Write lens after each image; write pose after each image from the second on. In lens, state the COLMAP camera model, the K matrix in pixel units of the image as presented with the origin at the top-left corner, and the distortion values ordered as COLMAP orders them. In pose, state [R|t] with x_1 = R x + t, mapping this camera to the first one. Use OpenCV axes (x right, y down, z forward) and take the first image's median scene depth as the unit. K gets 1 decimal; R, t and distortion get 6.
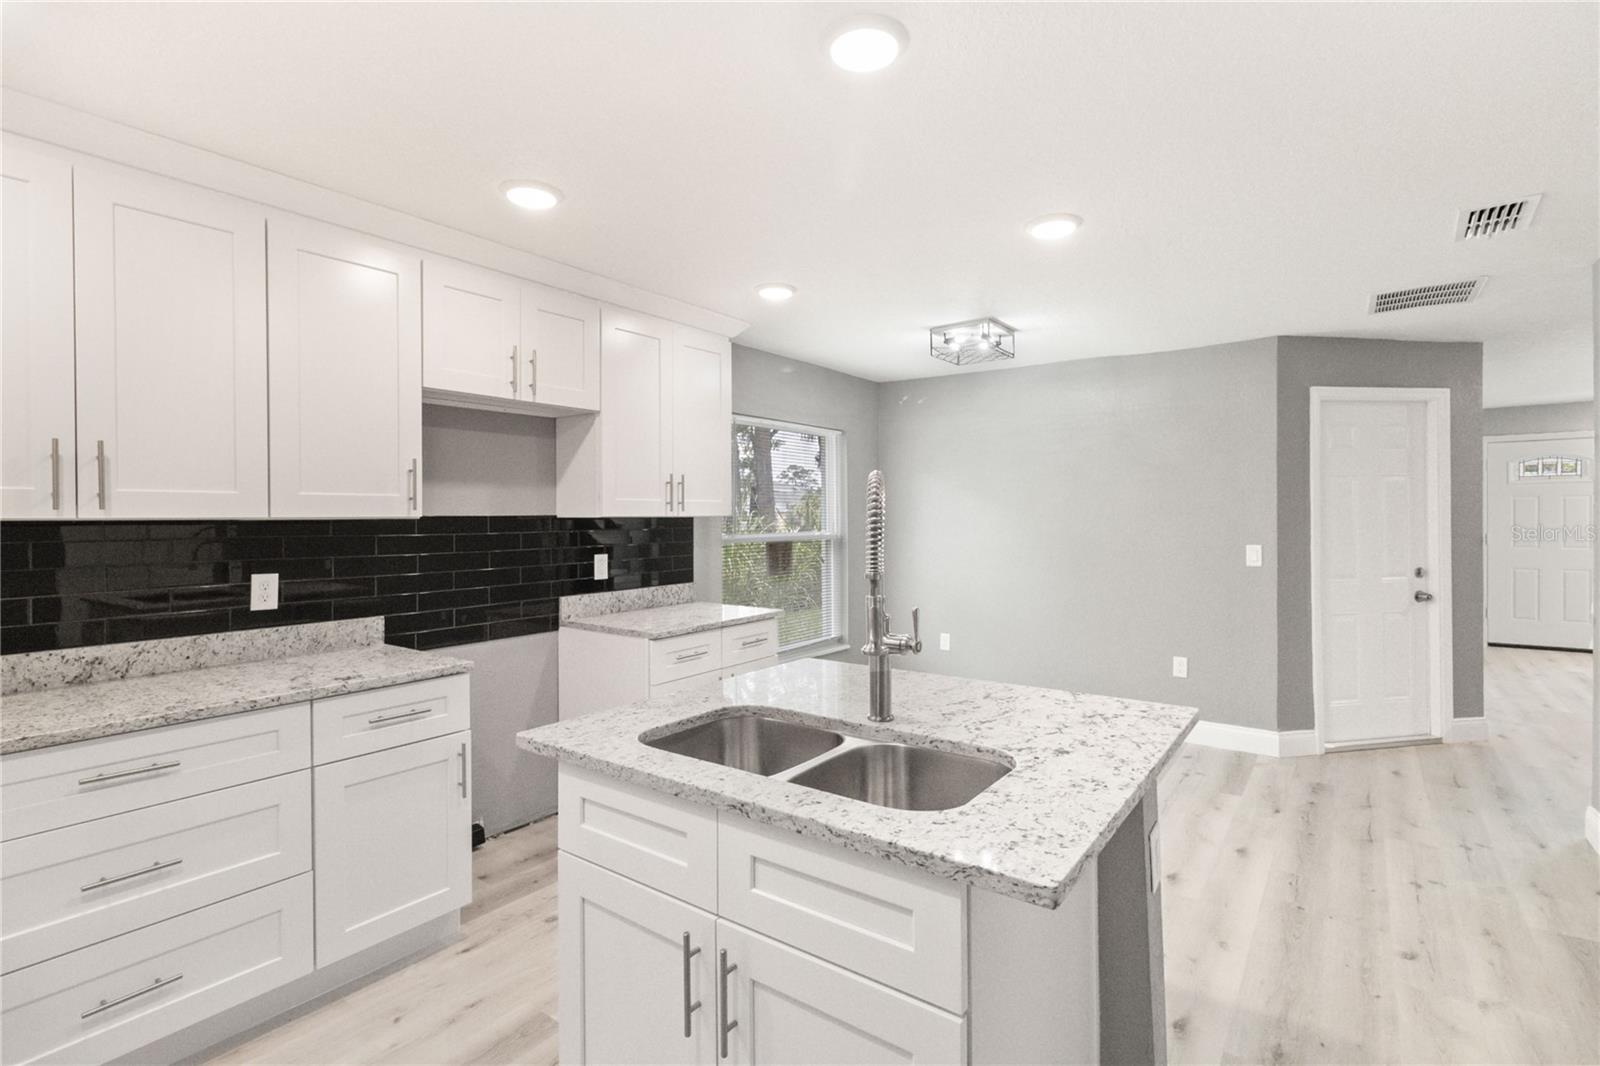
lens RADIAL K [[746.1, 0, 804.6], [0, 746.1, 520.1], [0, 0, 1]] dist [0.001662, -0.000114]
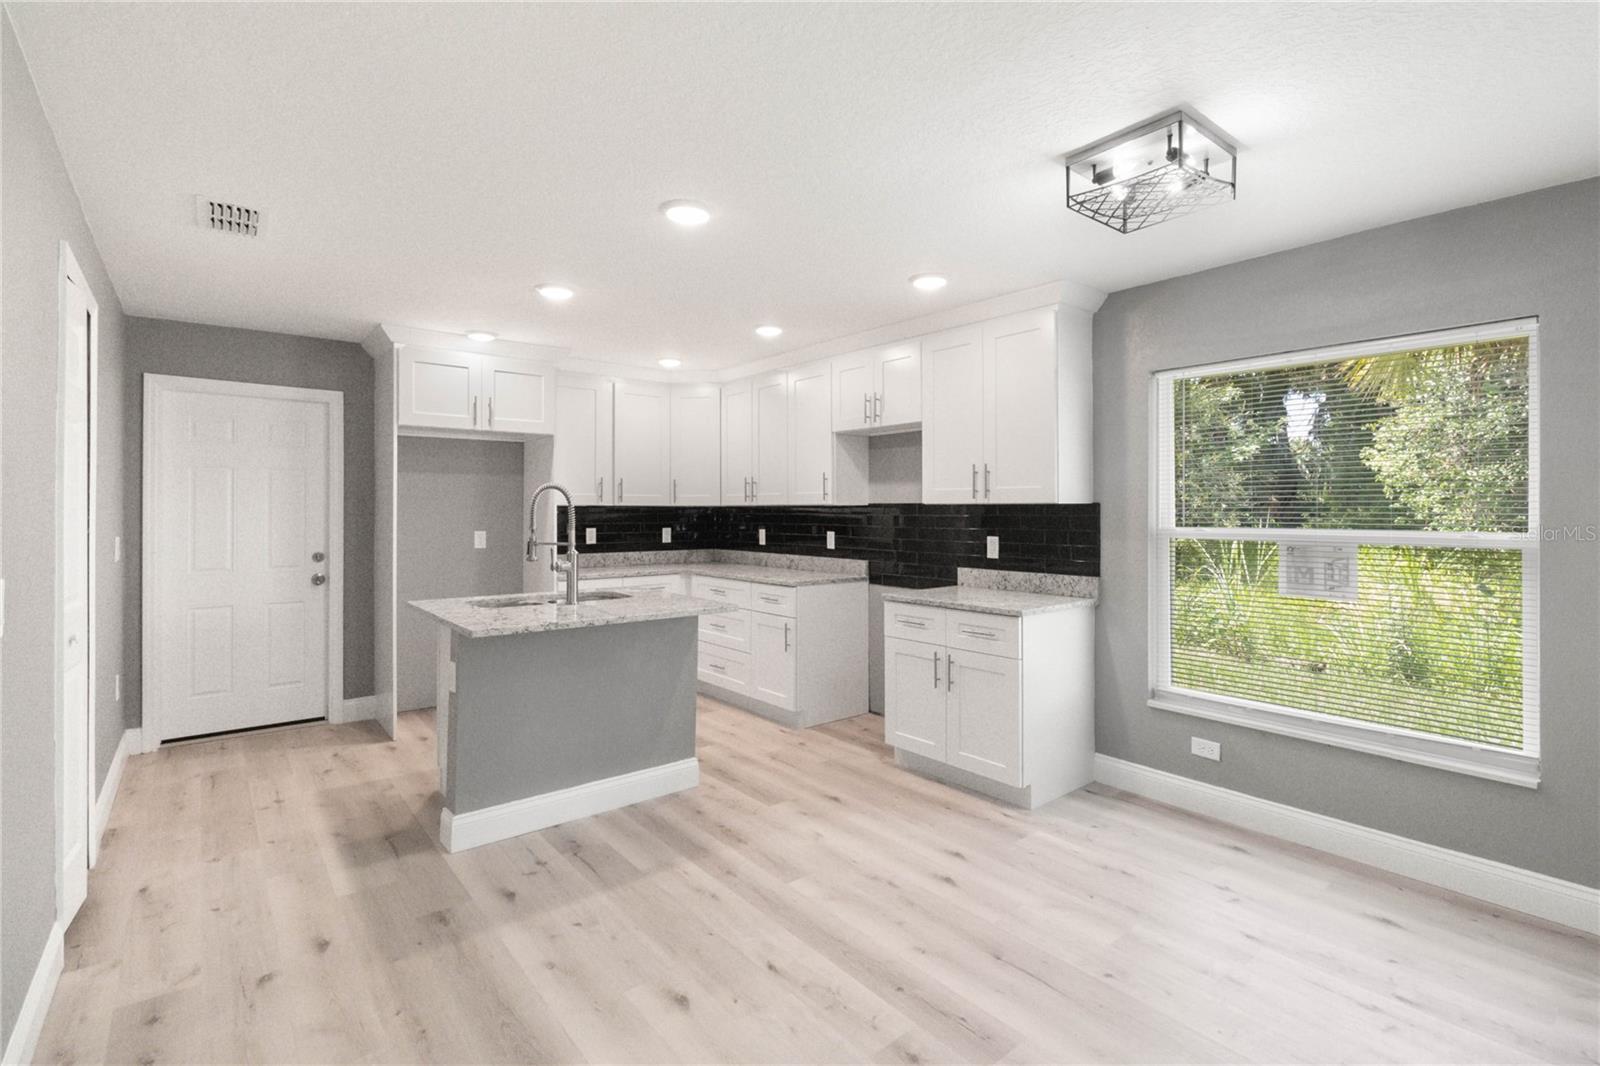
lens RADIAL K [[738.8, 0, 812.2], [0, 738.8, 506.7], [0, 0, 1]] dist [0.000317, 0.000200]
pose [[-0.237899, 0.002398, -0.971287, 1.002307], [-0.003074, 0.999990, 0.003221, -0.002816], [0.971285, 0.003752, -0.237889, 1.119276]]
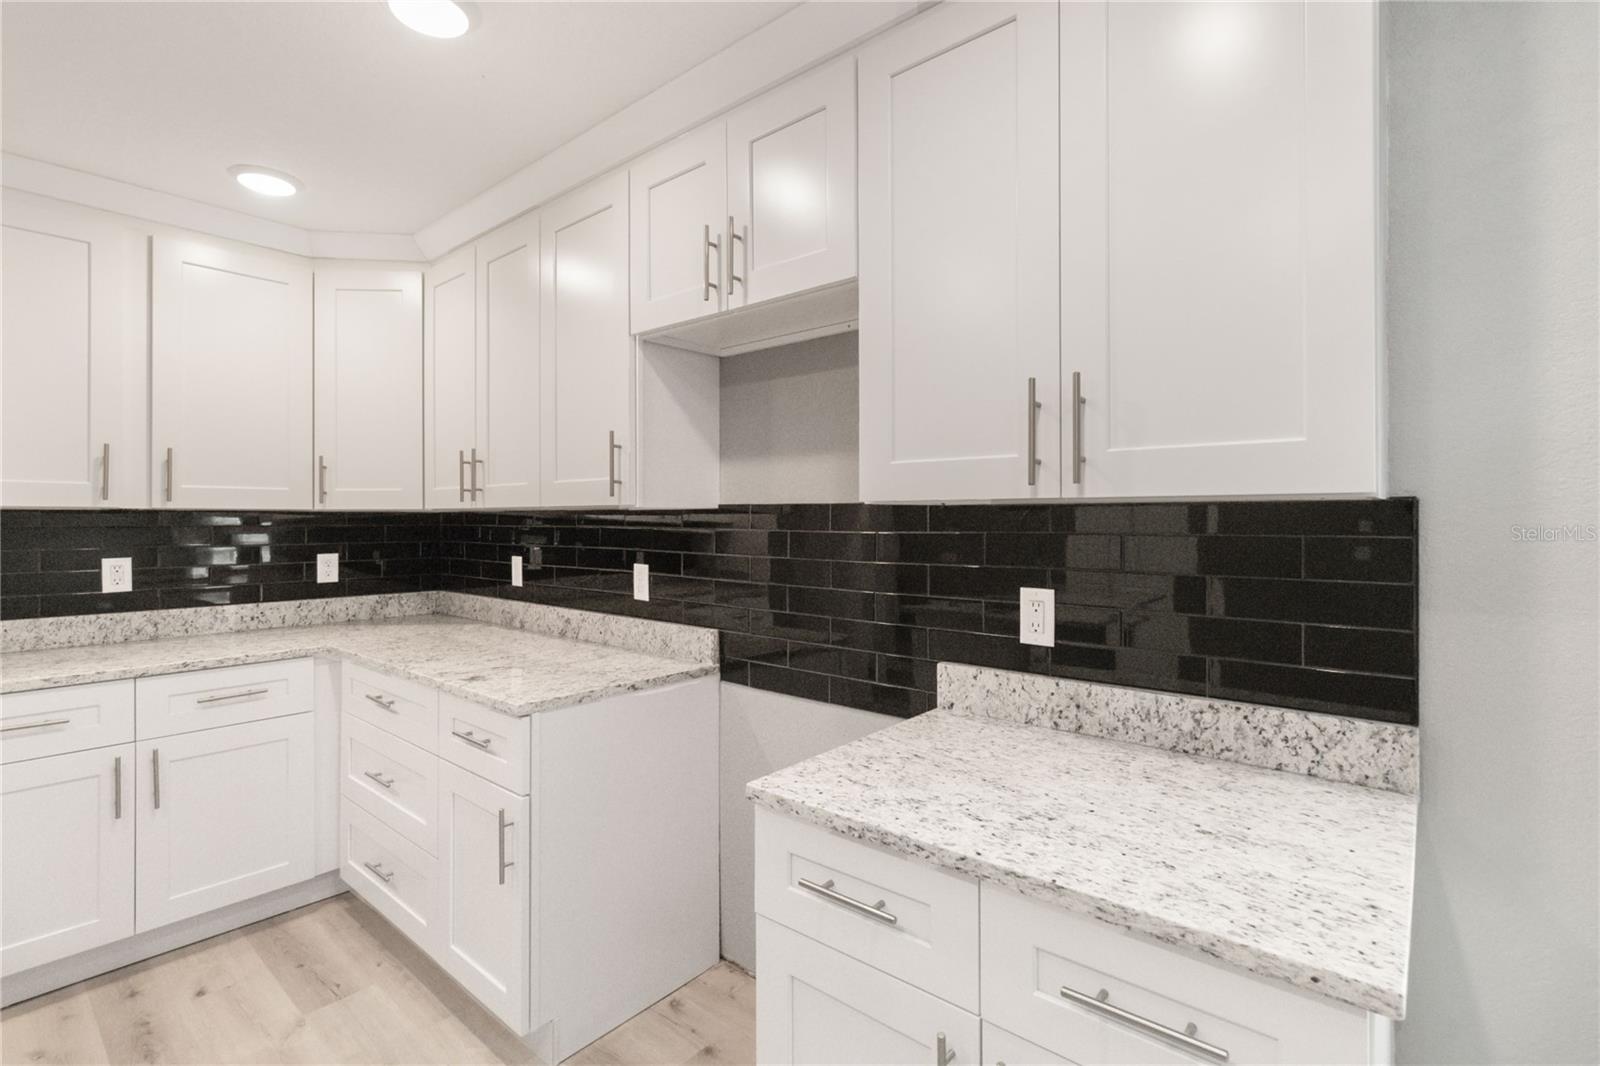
lens RADIAL K [[738.1, 0, 815.4], [0, 738.1, 515.7], [0, 0, 1]] dist [-0.000056, -0.000464]
pose [[-0.056779, 0.002417, -0.998384, 0.188728], [-0.004423, 0.999987, 0.002672, 0.002910], [0.998377, 0.004568, -0.056767, 1.000460]]
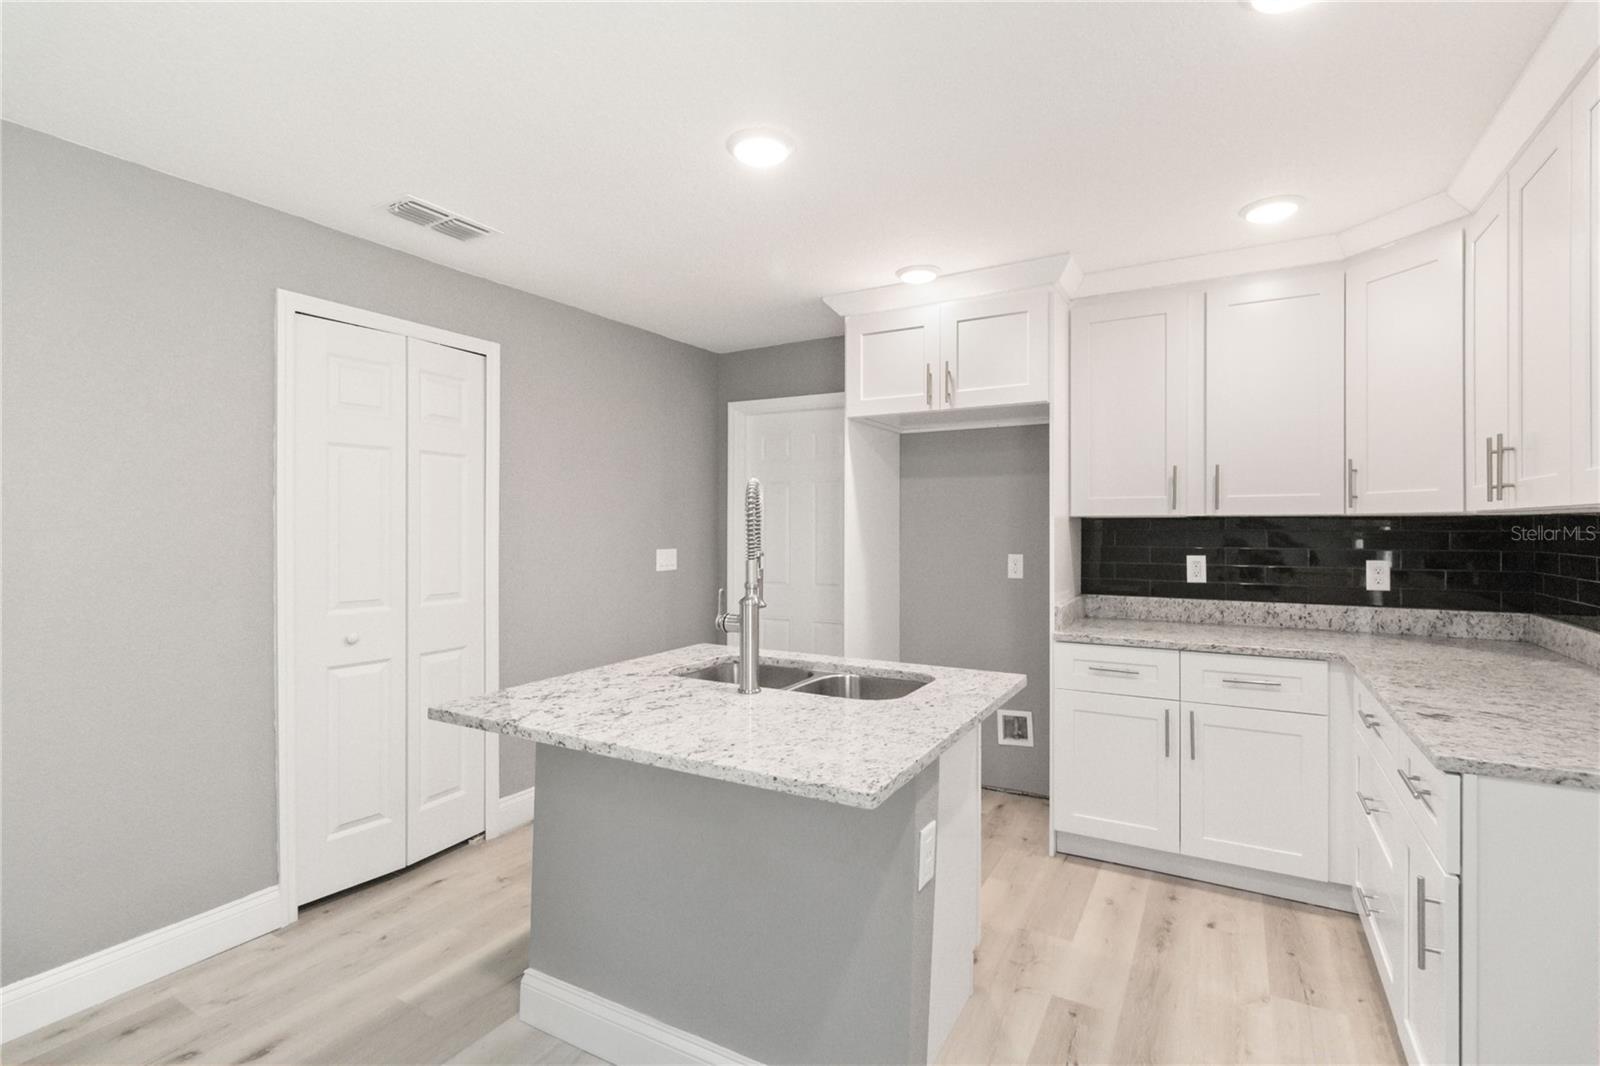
lens RADIAL K [[742.5, 0, 819.2], [0, 742.5, 524.5], [0, 0, 1]] dist [0.001848, 0.000254]
pose [[-0.990981, 0.007484, -0.133792, 0.077318], [0.007115, 0.999969, 0.003233, 0.005236], [0.133812, 0.002252, -0.991004, 1.133843]]
